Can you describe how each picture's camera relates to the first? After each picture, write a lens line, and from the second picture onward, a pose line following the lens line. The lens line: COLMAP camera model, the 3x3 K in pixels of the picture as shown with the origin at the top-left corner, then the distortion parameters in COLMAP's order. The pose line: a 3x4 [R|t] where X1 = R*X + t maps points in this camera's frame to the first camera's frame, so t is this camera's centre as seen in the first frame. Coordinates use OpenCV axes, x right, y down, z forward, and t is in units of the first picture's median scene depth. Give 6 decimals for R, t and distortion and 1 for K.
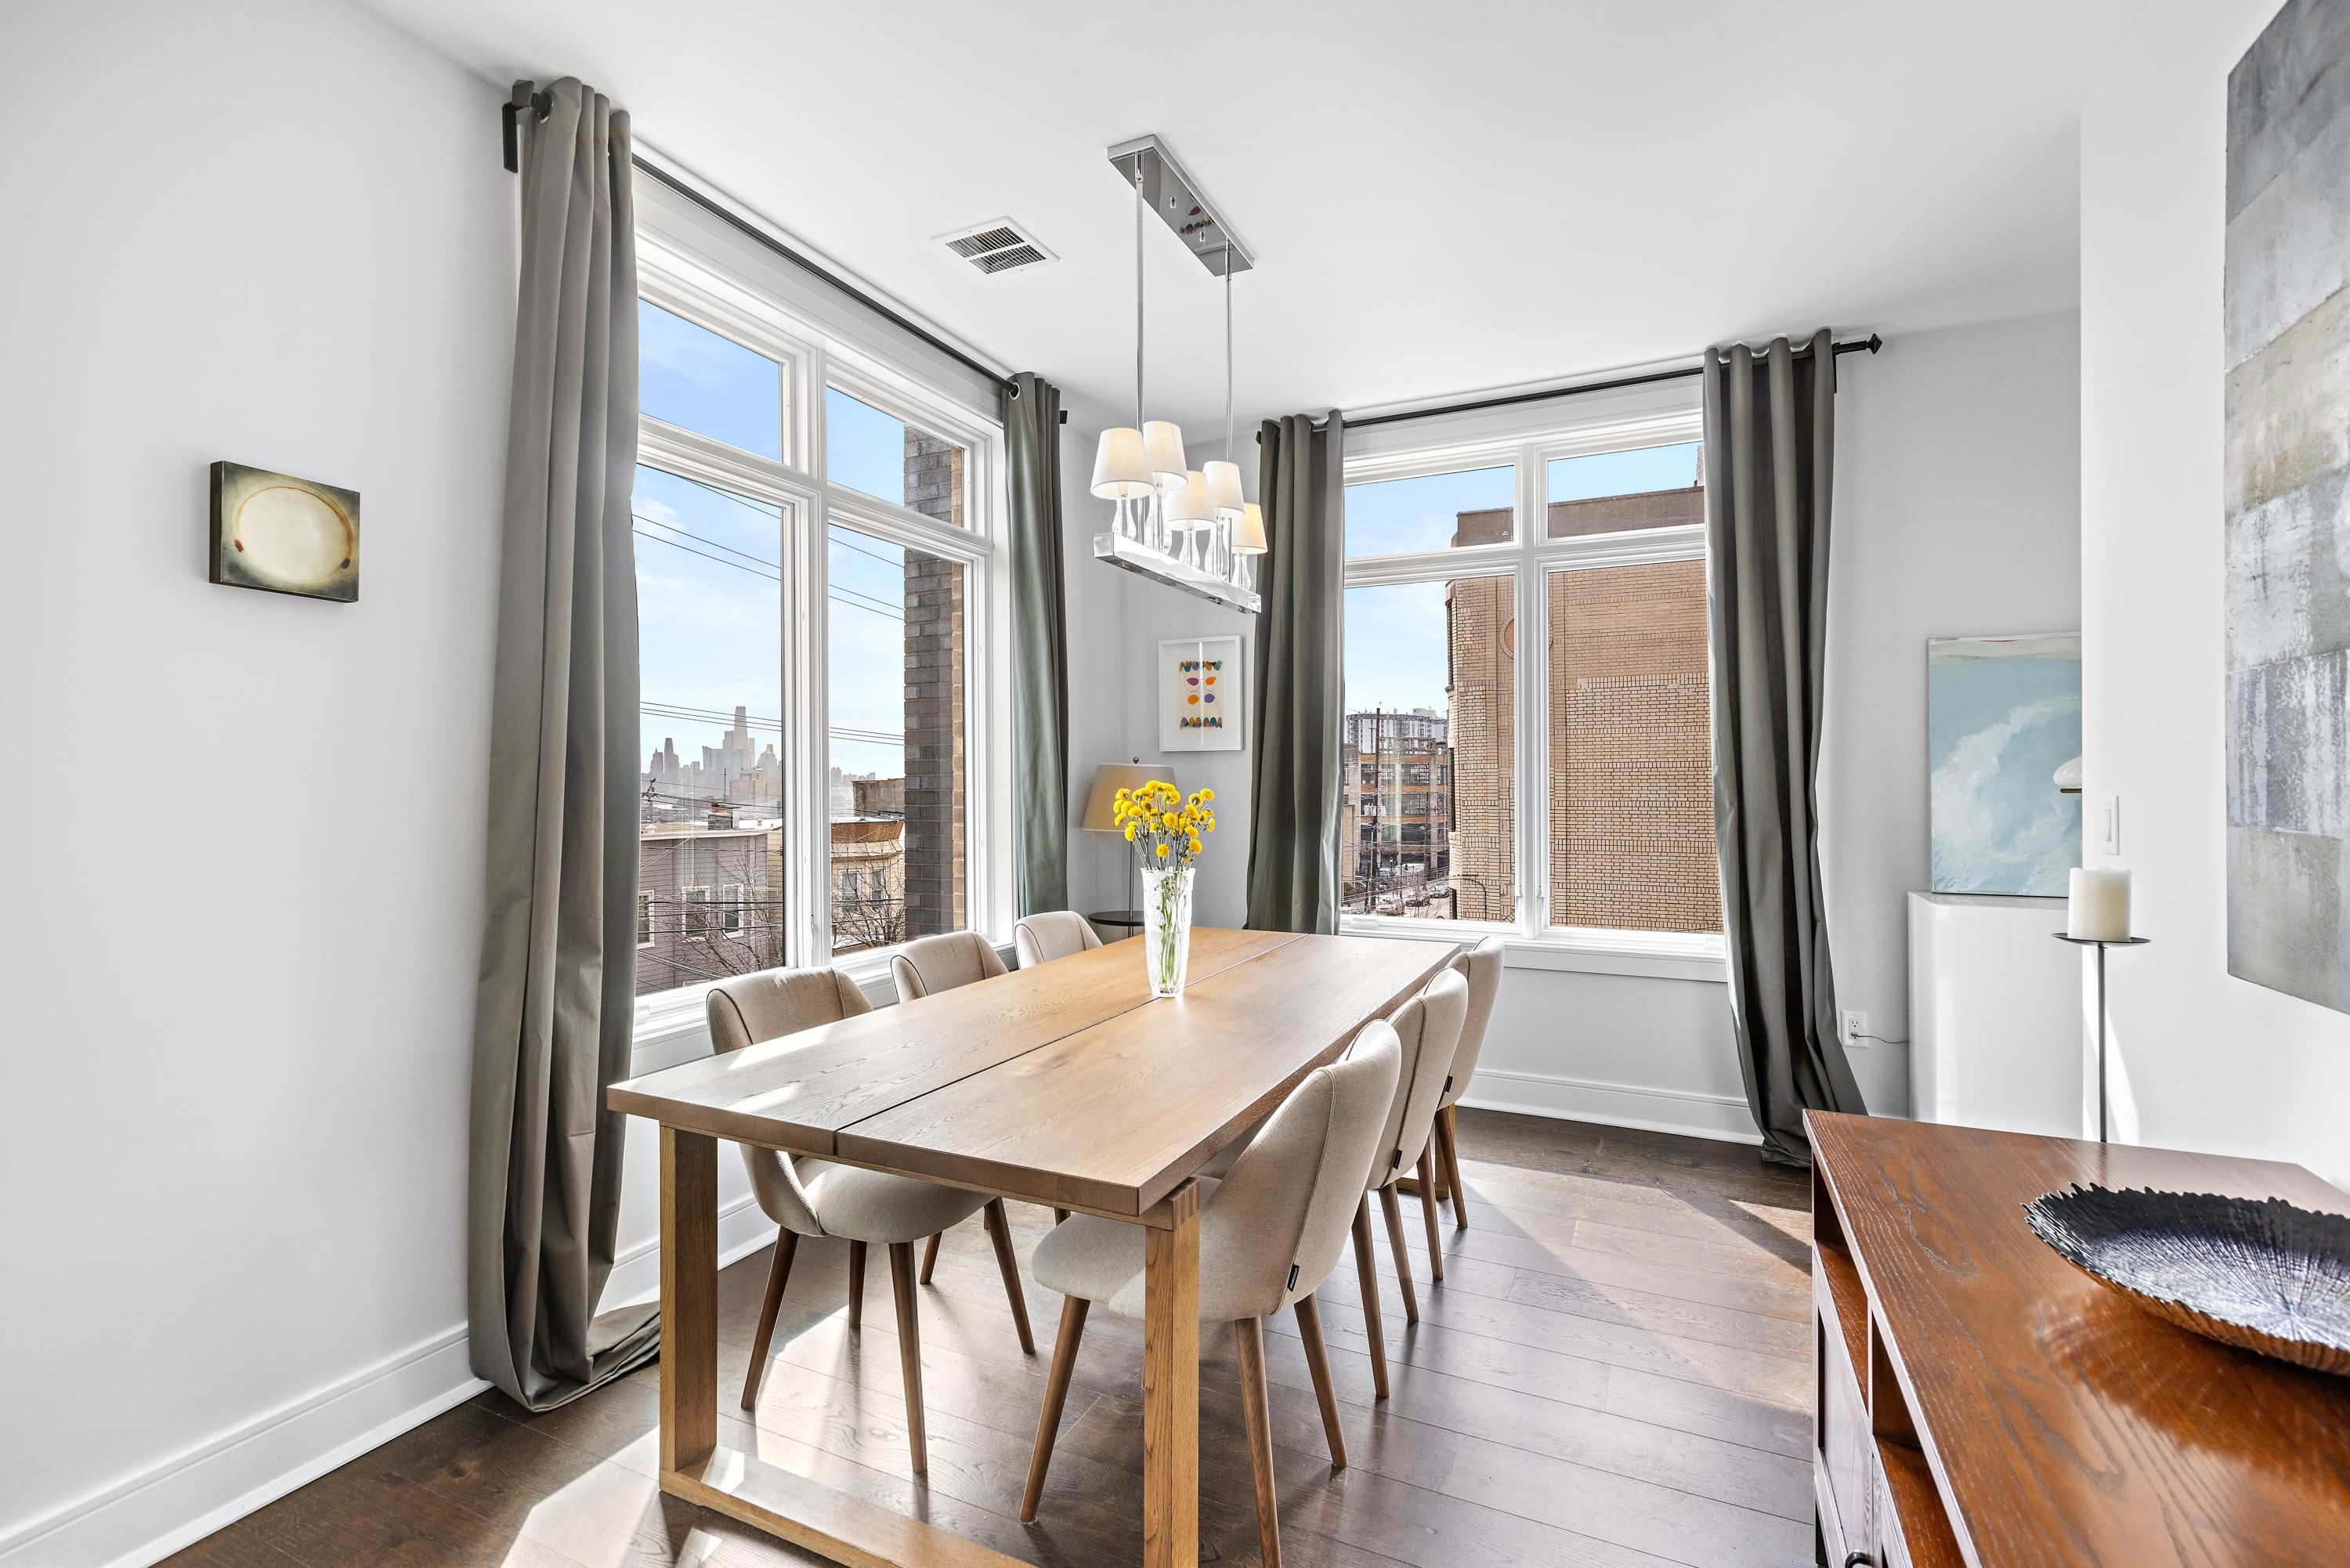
lens RADIAL K [[1046.3, 0, 1172.7], [0, 1046.3, 783.0], [0, 0, 1]] dist [-0.001599, 0.000275]
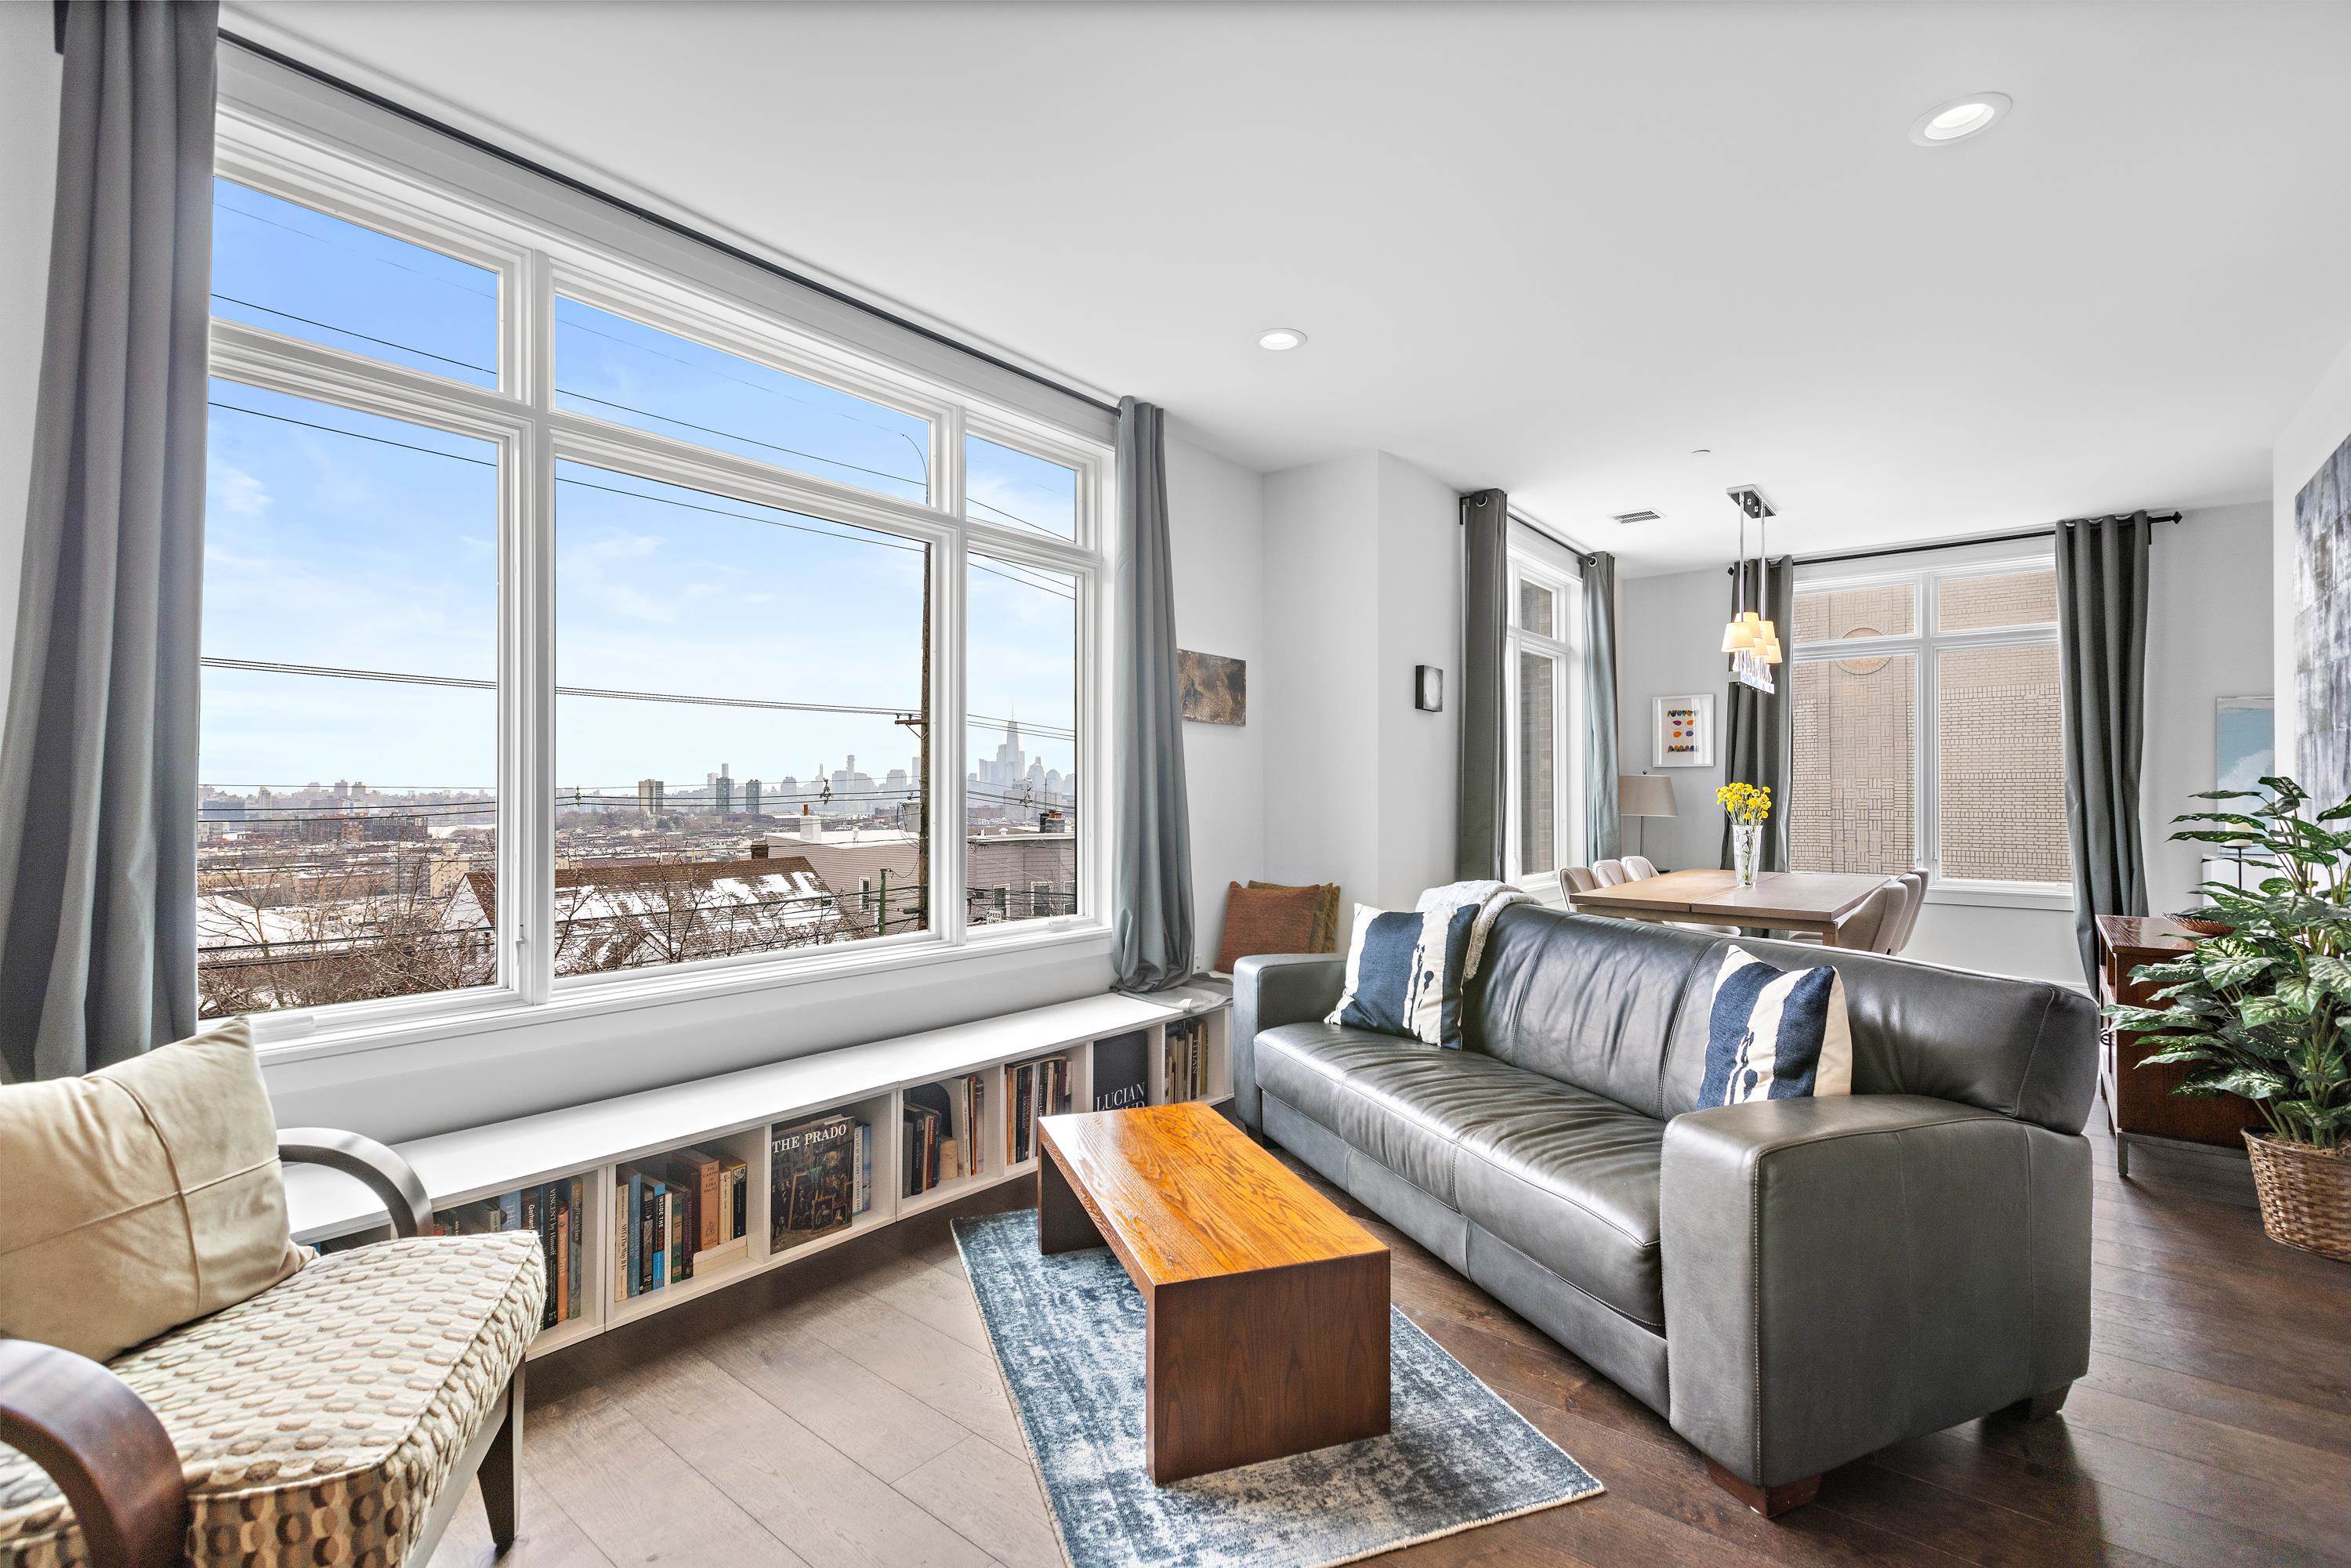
lens RADIAL K [[1046.7, 0, 1173.2], [0, 1046.7, 783.0], [0, 0, 1]] dist [-0.001599, 0.000275]
pose [[0.970857, -0.000991, -0.239656, -0.435366], [-0.001706, 0.999938, -0.011044, 0.014999], [0.239652, 0.011131, 0.970795, -0.904323]]
